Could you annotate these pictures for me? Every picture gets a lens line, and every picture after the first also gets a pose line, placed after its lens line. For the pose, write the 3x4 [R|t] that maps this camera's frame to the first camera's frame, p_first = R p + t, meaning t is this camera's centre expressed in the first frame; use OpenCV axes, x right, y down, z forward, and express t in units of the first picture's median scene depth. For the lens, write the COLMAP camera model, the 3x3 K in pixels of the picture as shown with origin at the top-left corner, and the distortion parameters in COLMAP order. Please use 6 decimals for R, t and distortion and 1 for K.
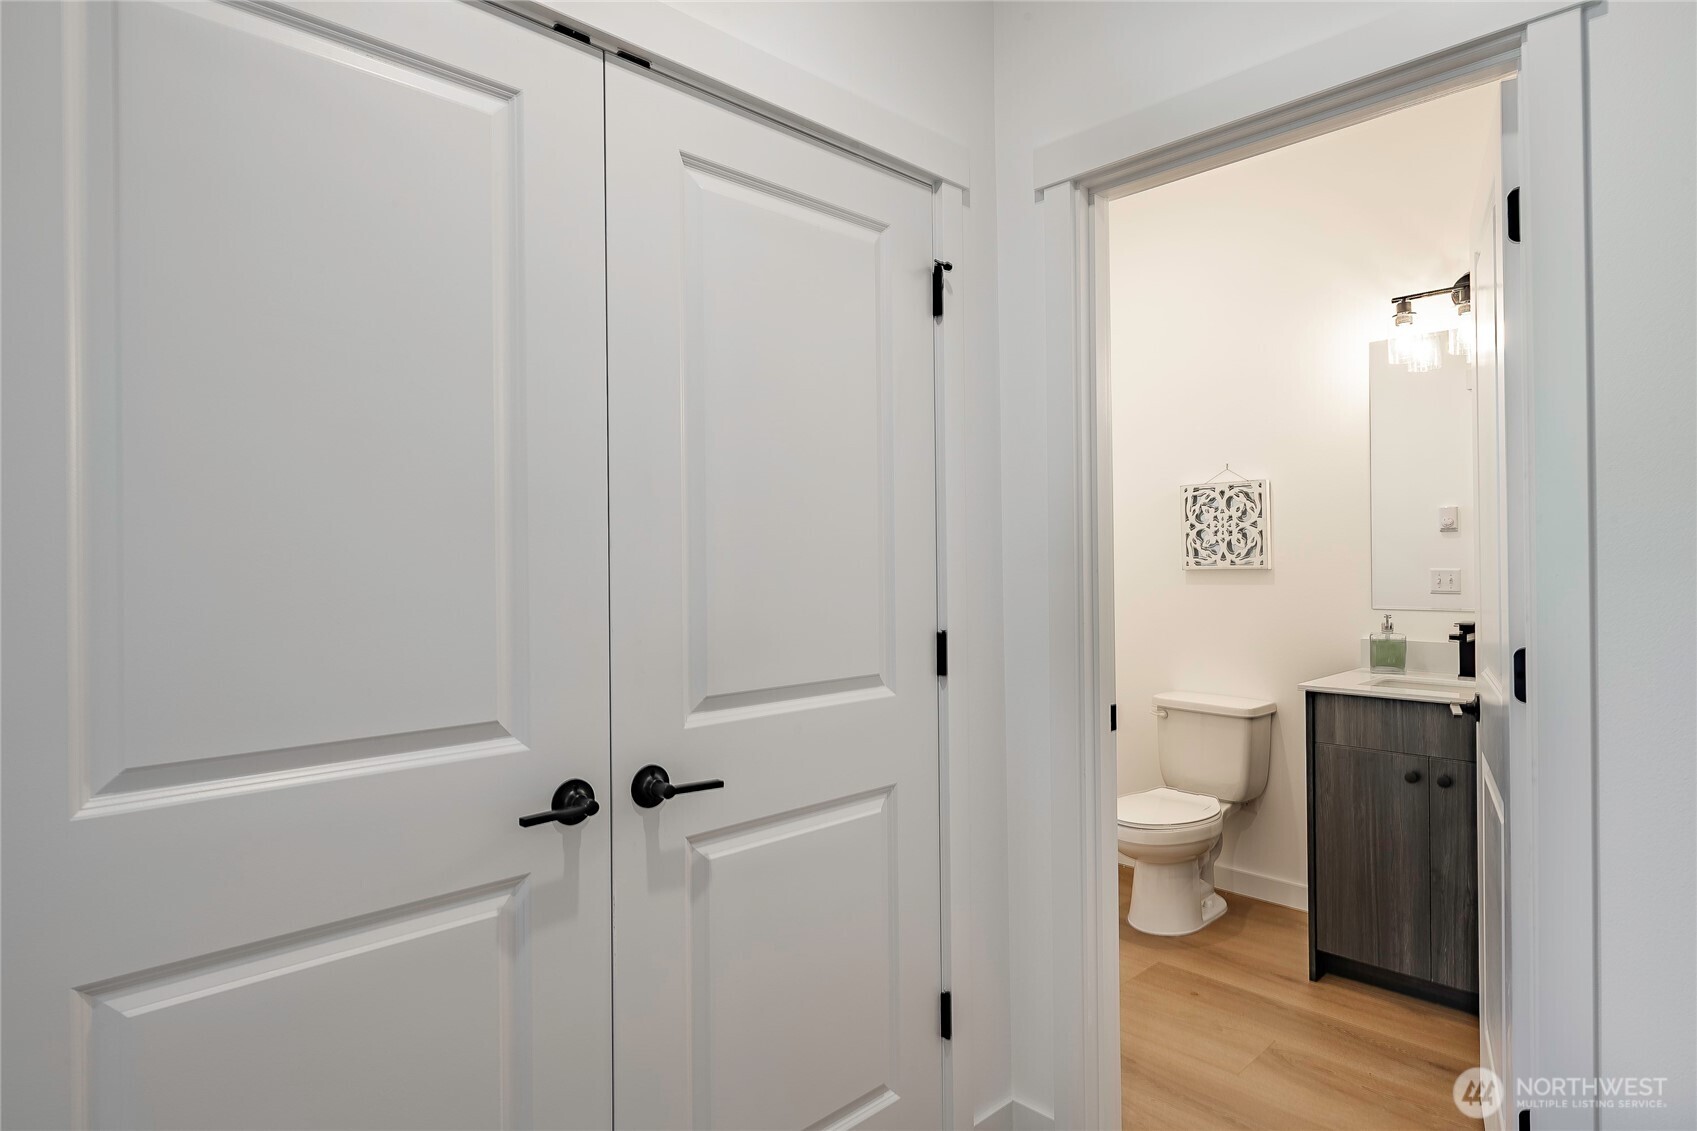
lens RADIAL K [[934.8, 0, 849.6], [0, 934.8, 560.7], [0, 0, 1]] dist [0.001795, -0.002963]
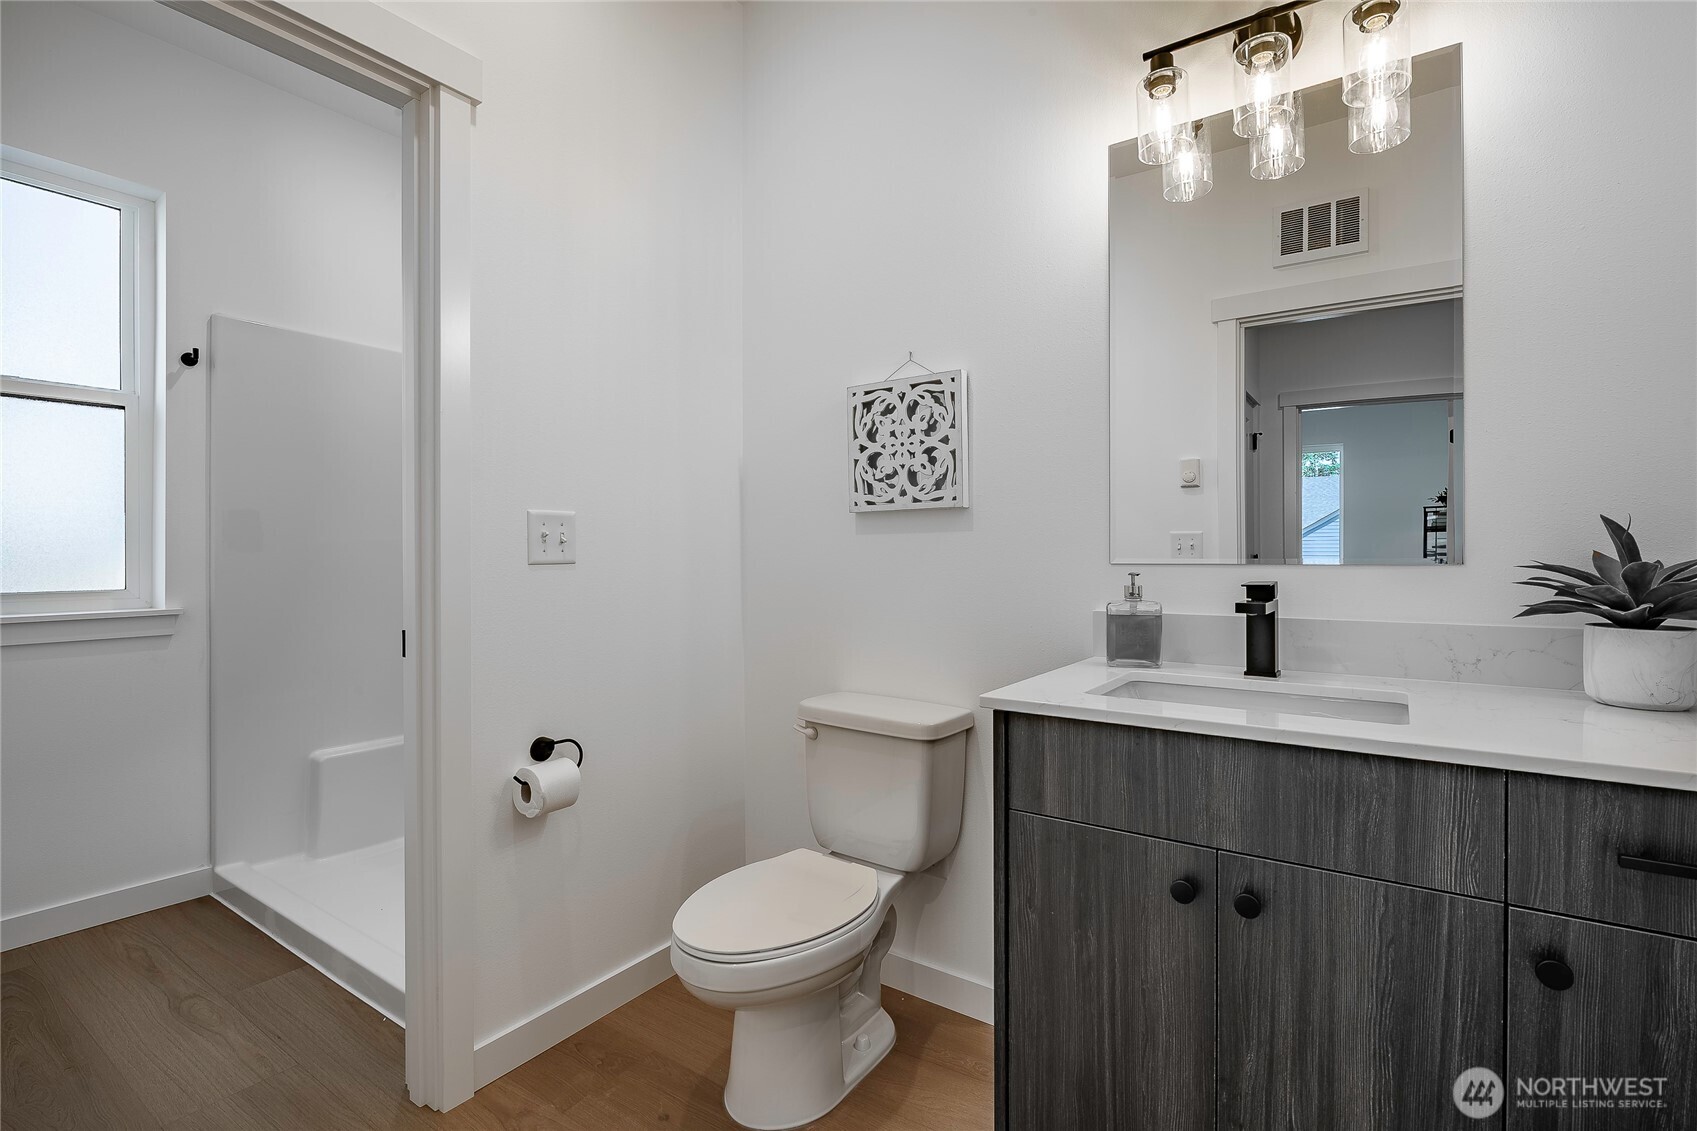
lens RADIAL K [[790.0, 0, 848.5], [0, 790.0, 565.5], [0, 0, 1]] dist [-0.002419, 0.000107]
pose [[0.980820, 0.002747, 0.194894, 0.261190], [-0.005030, 0.999924, 0.011220, 0.043289], [-0.194849, -0.011985, 0.980760, 0.473687]]
